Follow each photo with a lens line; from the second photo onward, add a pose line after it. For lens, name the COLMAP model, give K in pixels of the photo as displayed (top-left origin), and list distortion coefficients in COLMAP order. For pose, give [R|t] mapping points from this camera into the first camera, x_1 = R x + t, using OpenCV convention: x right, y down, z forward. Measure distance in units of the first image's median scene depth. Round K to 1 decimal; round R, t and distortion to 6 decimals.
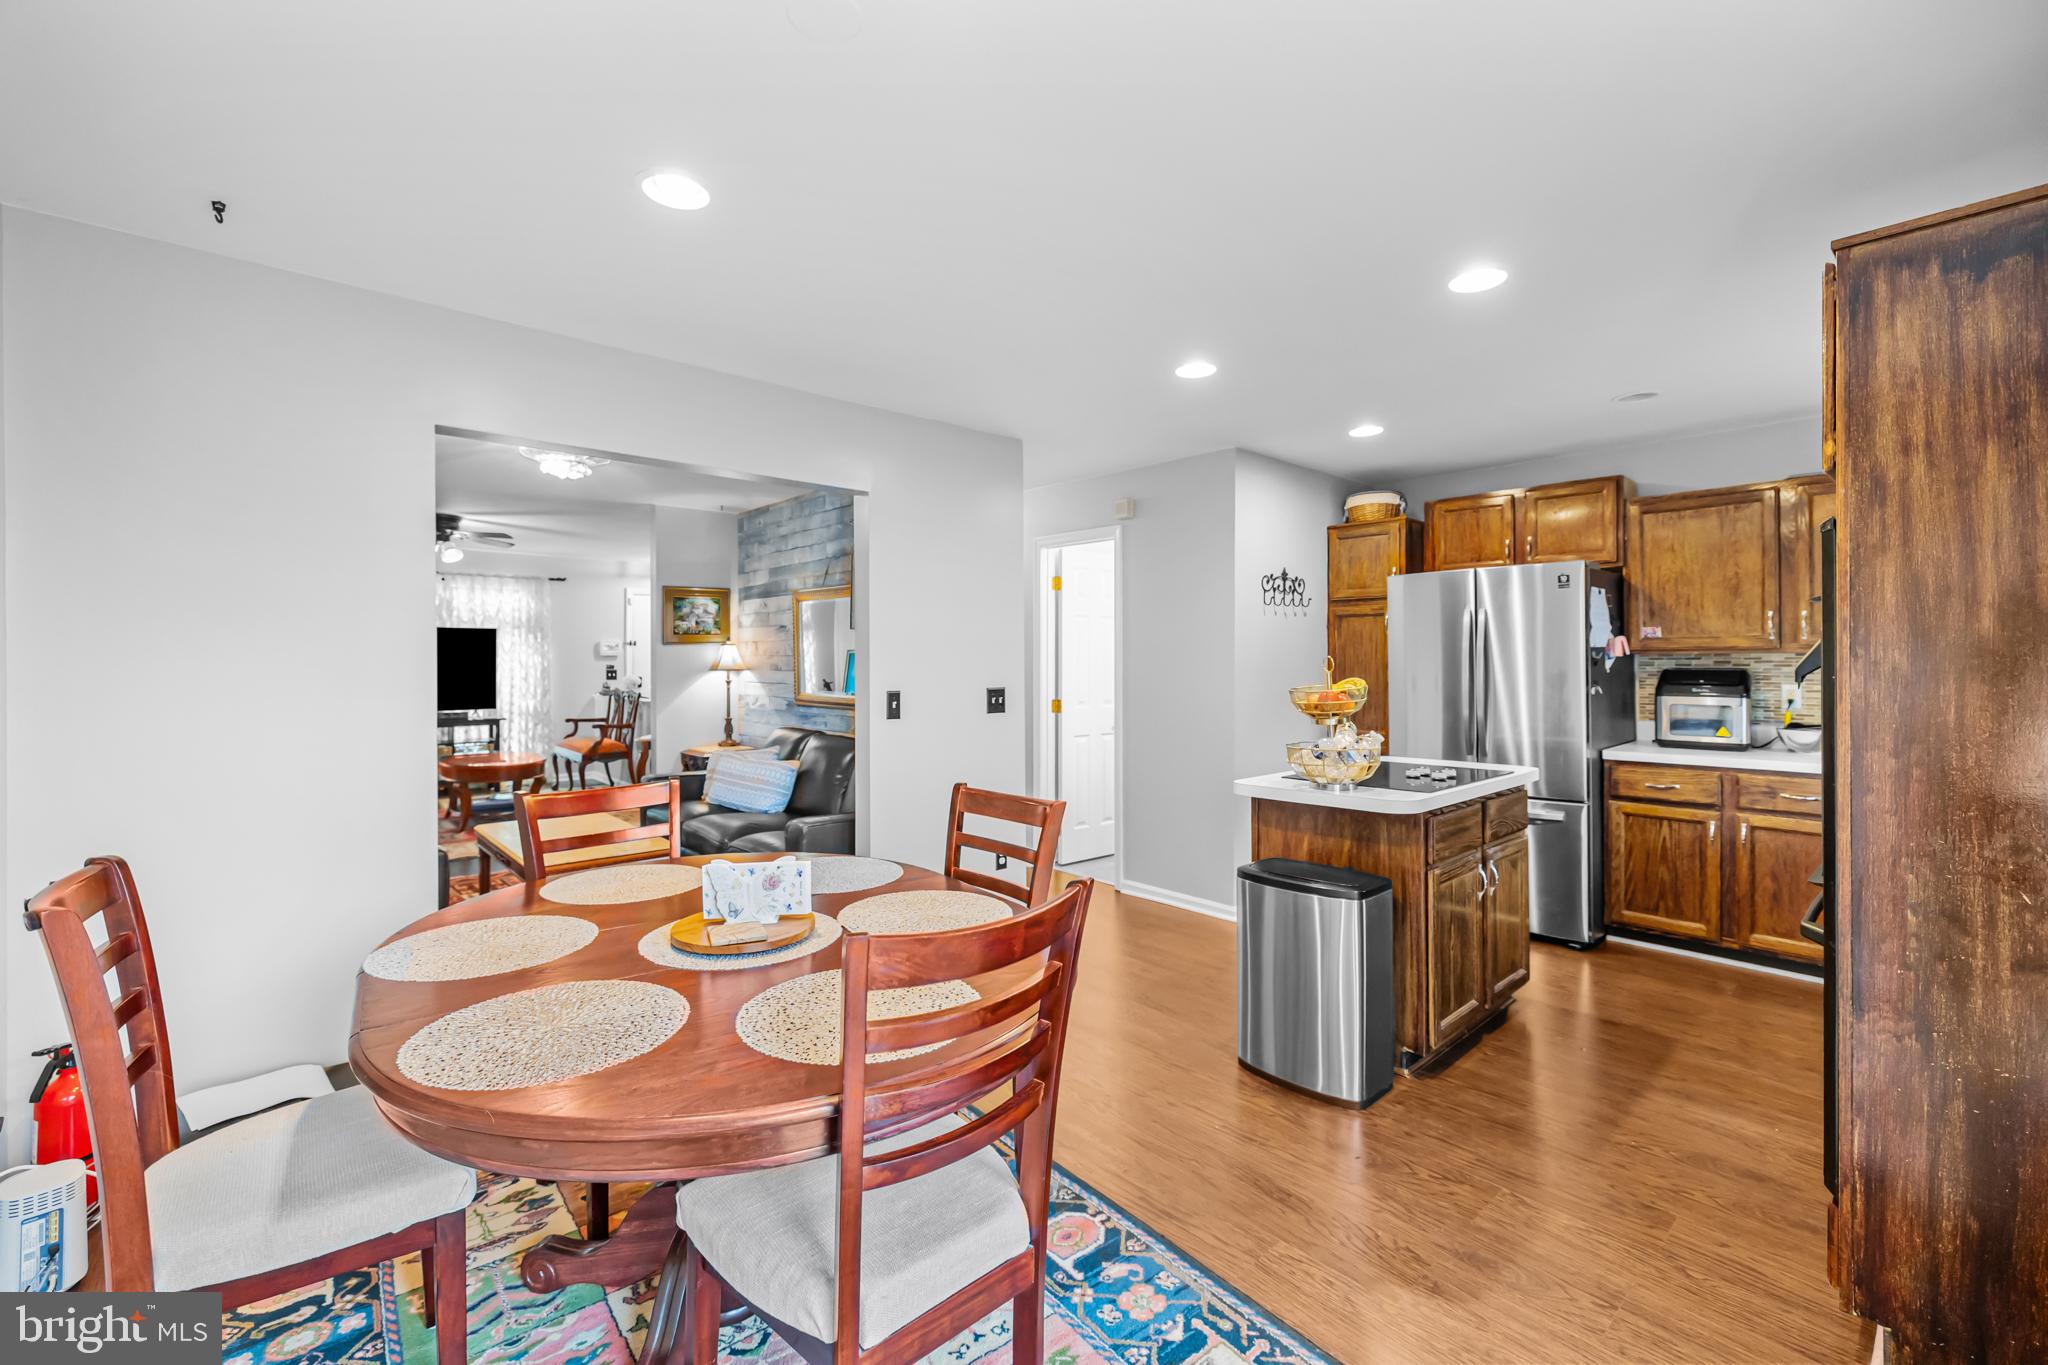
lens RADIAL K [[866.6, 0, 1027.9], [0, 866.6, 659.8], [0, 0, 1]] dist [0.005490, 0.000119]
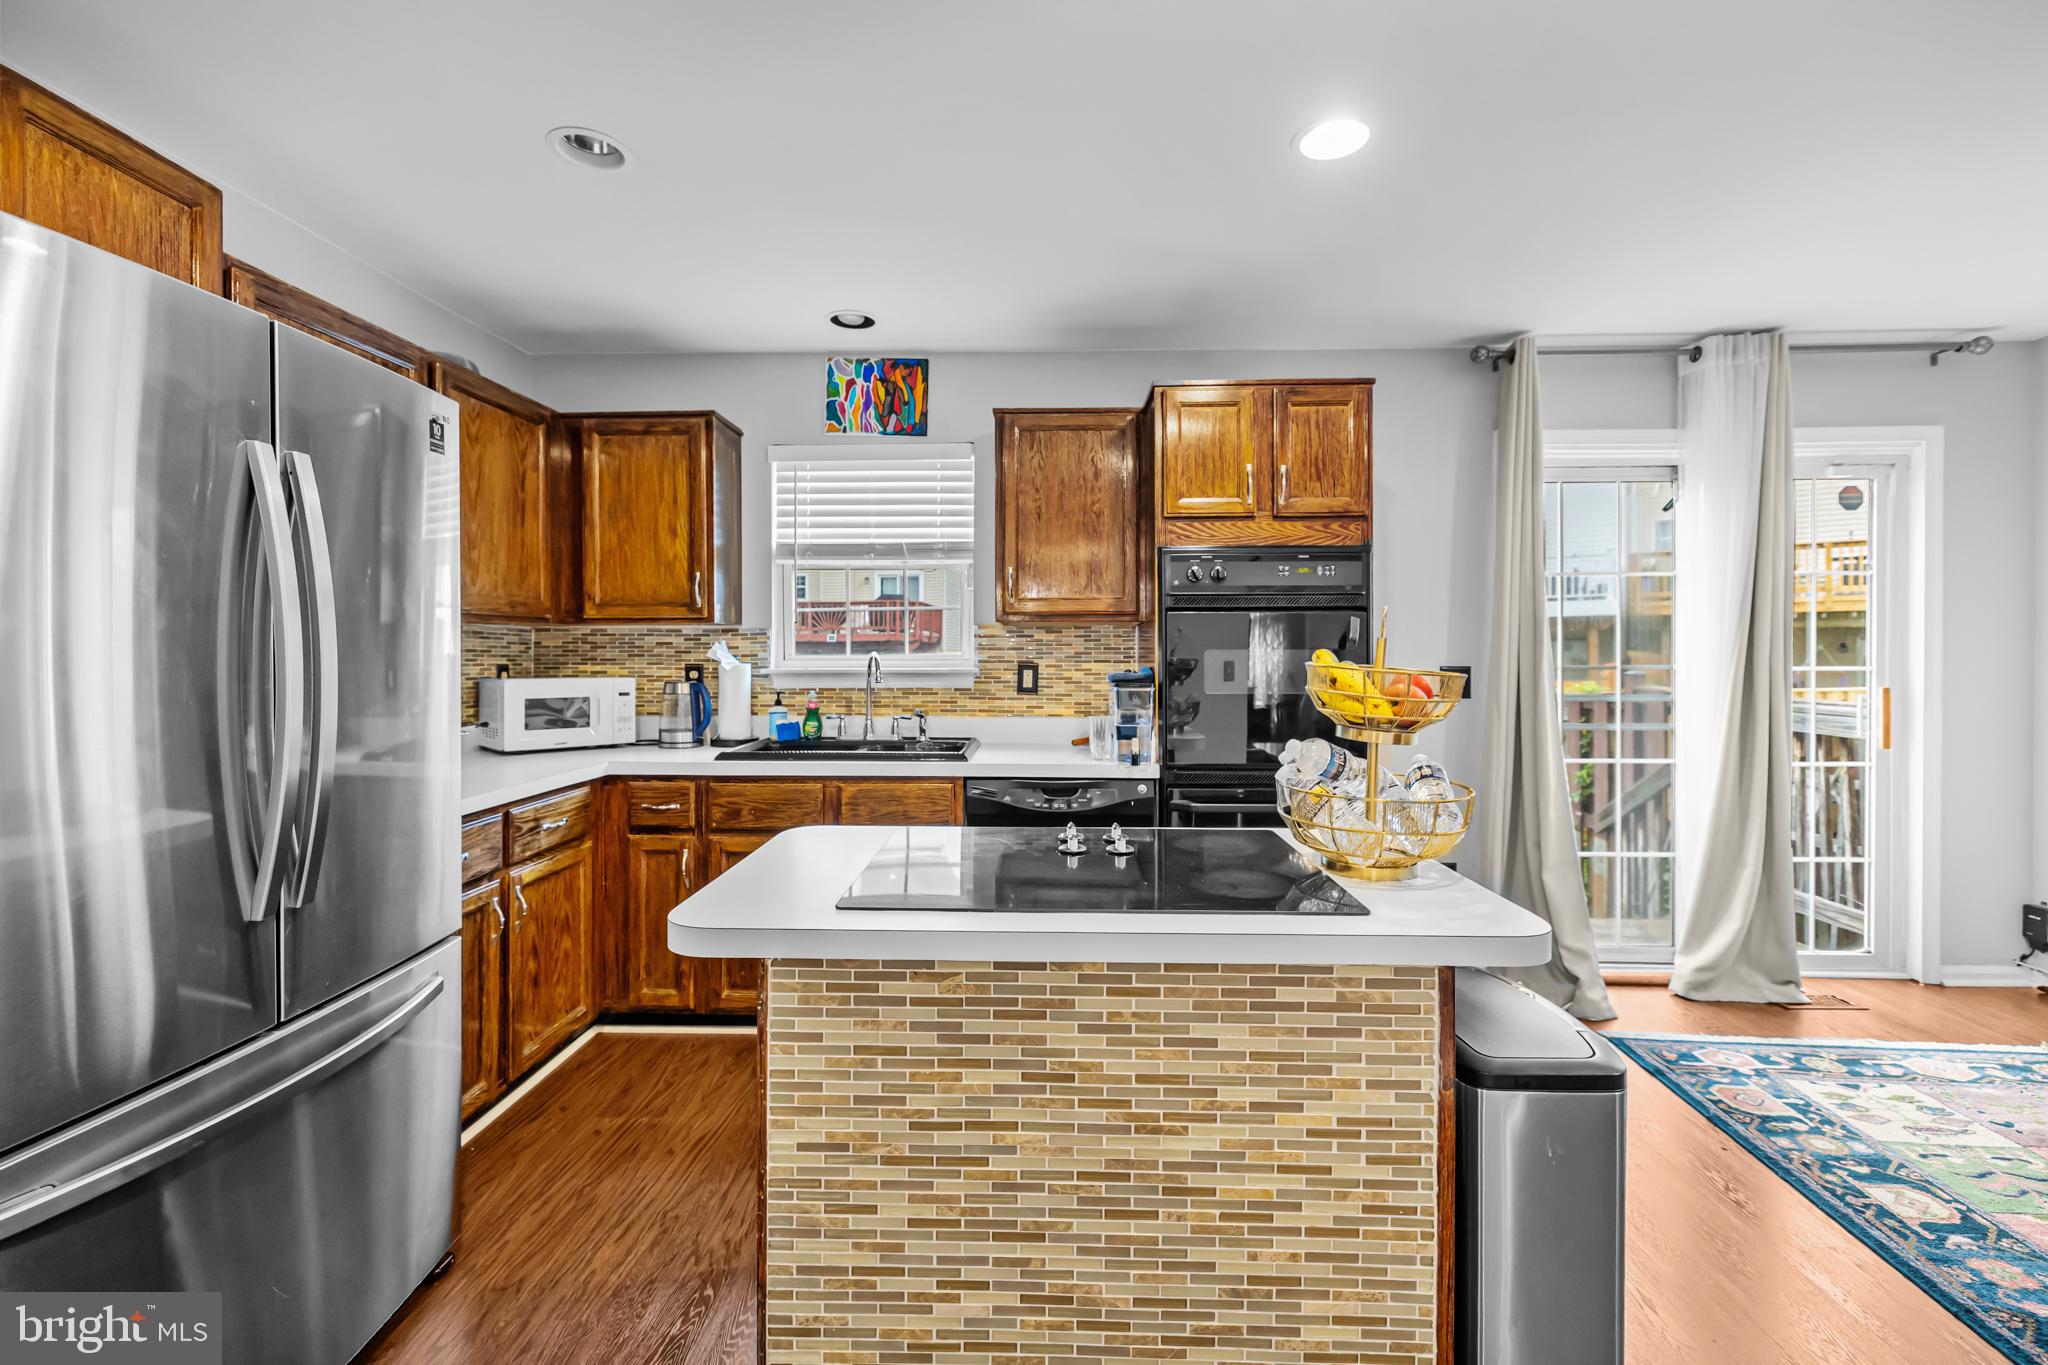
lens RADIAL K [[863.0, 0, 1017.1], [0, 863.0, 653.8], [0, 0, 1]] dist [-0.000838, -0.000399]
pose [[-0.716958, 0.000530, 0.697116, 0.089848], [-0.000429, 0.999999, -0.001202, 0.014209], [-0.697116, -0.001161, -0.716957, 0.883416]]
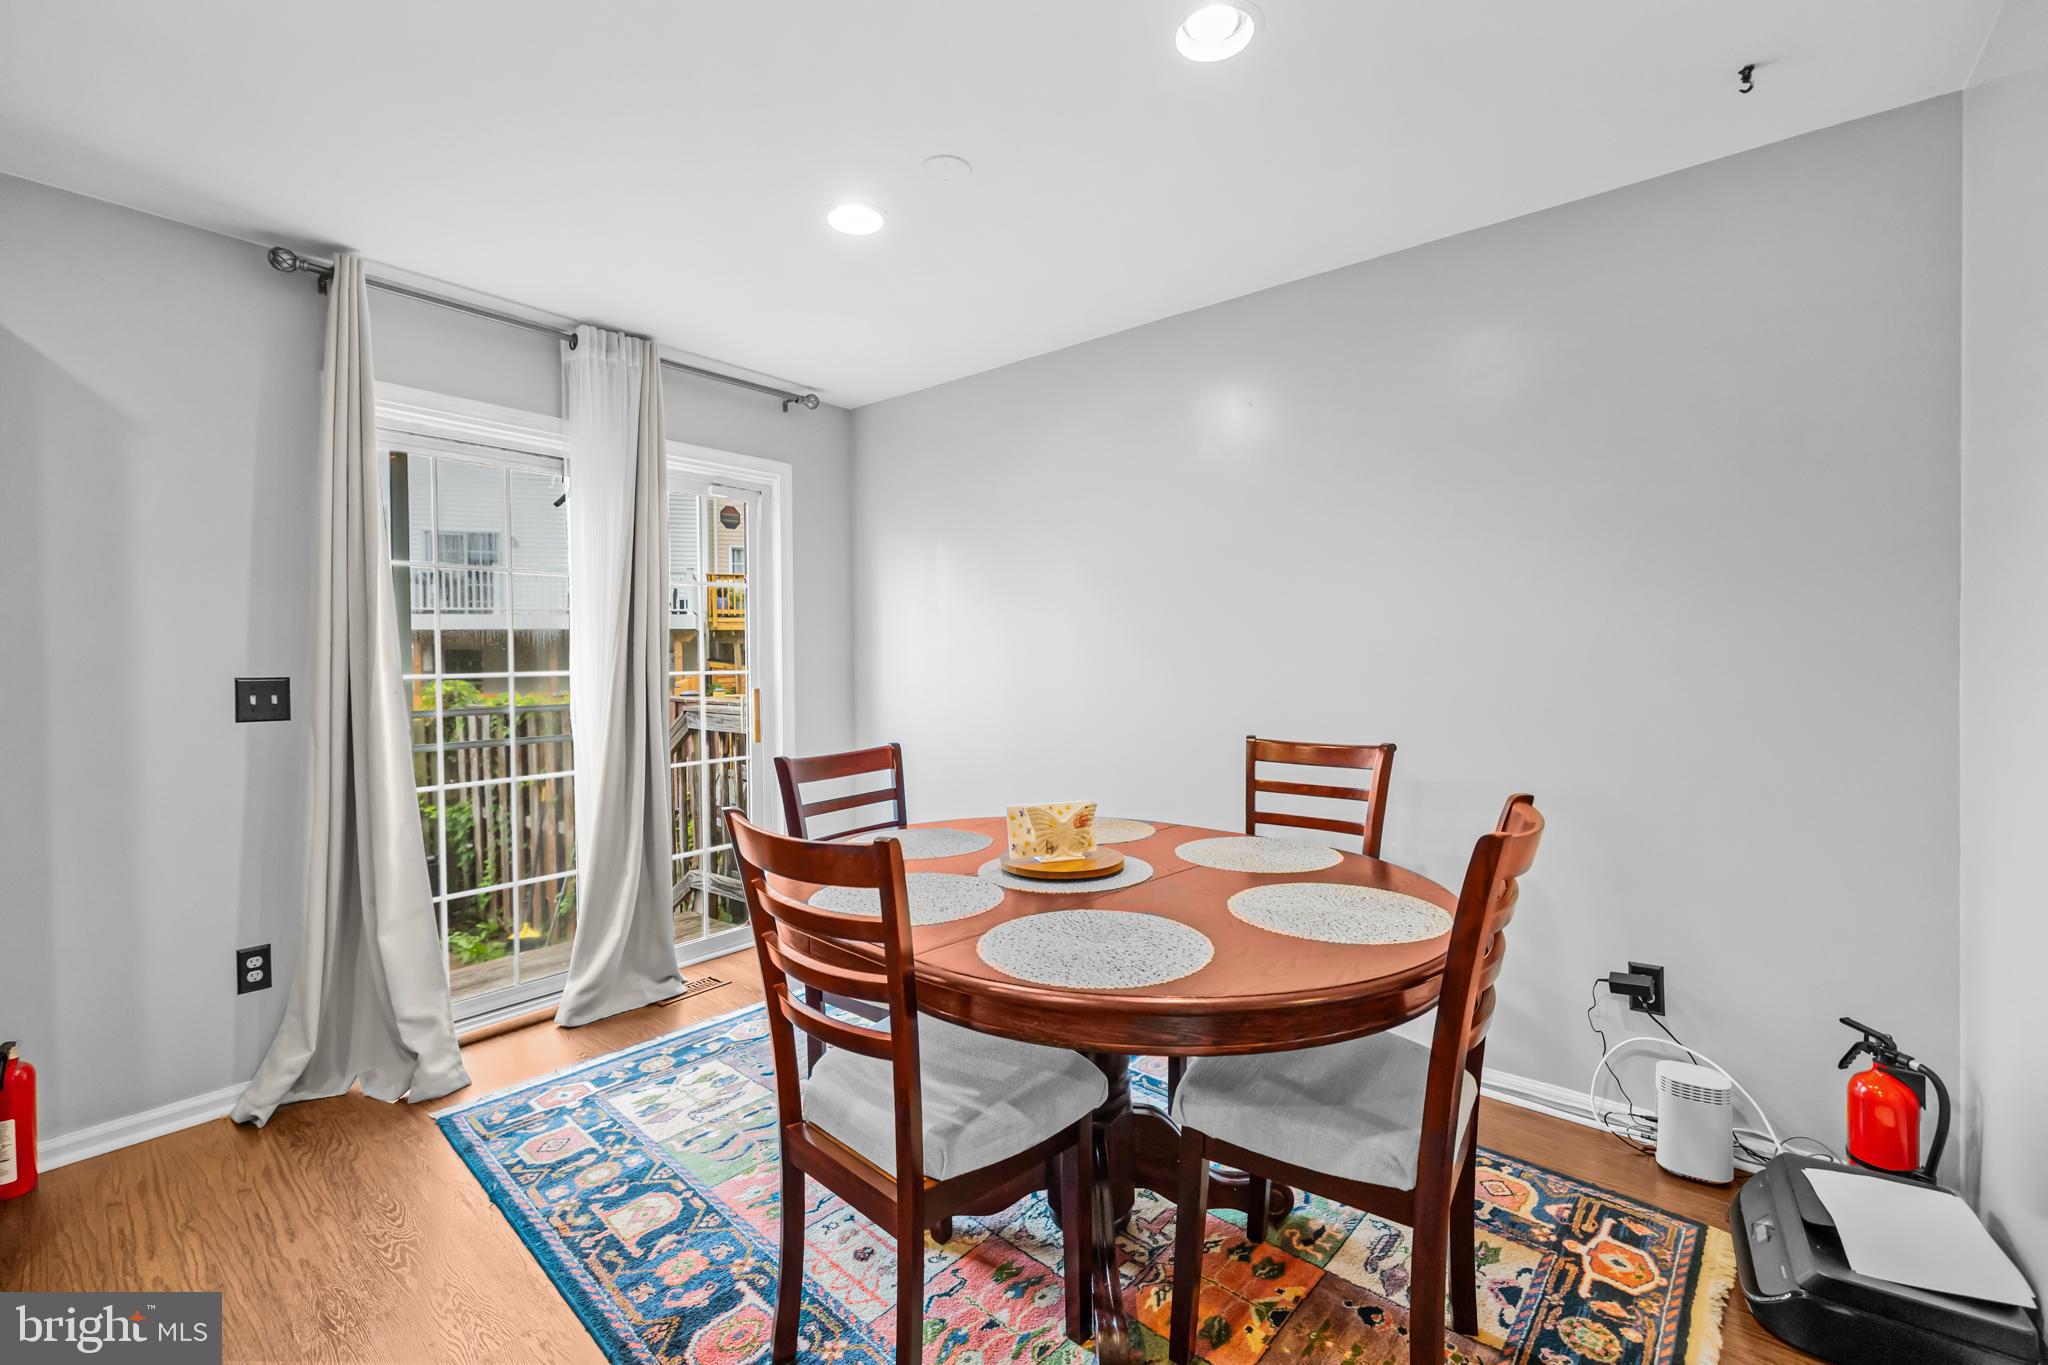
lens RADIAL K [[865.2, 0, 1028.7], [0, 865.2, 671.9], [0, 0, 1]] dist [0.000440, 0.000081]
pose [[-0.986704, 0.012766, -0.162023, -0.038149], [0.011126, 0.999877, 0.011028, 0.019005], [0.162144, 0.009079, -0.986725, 0.725407]]
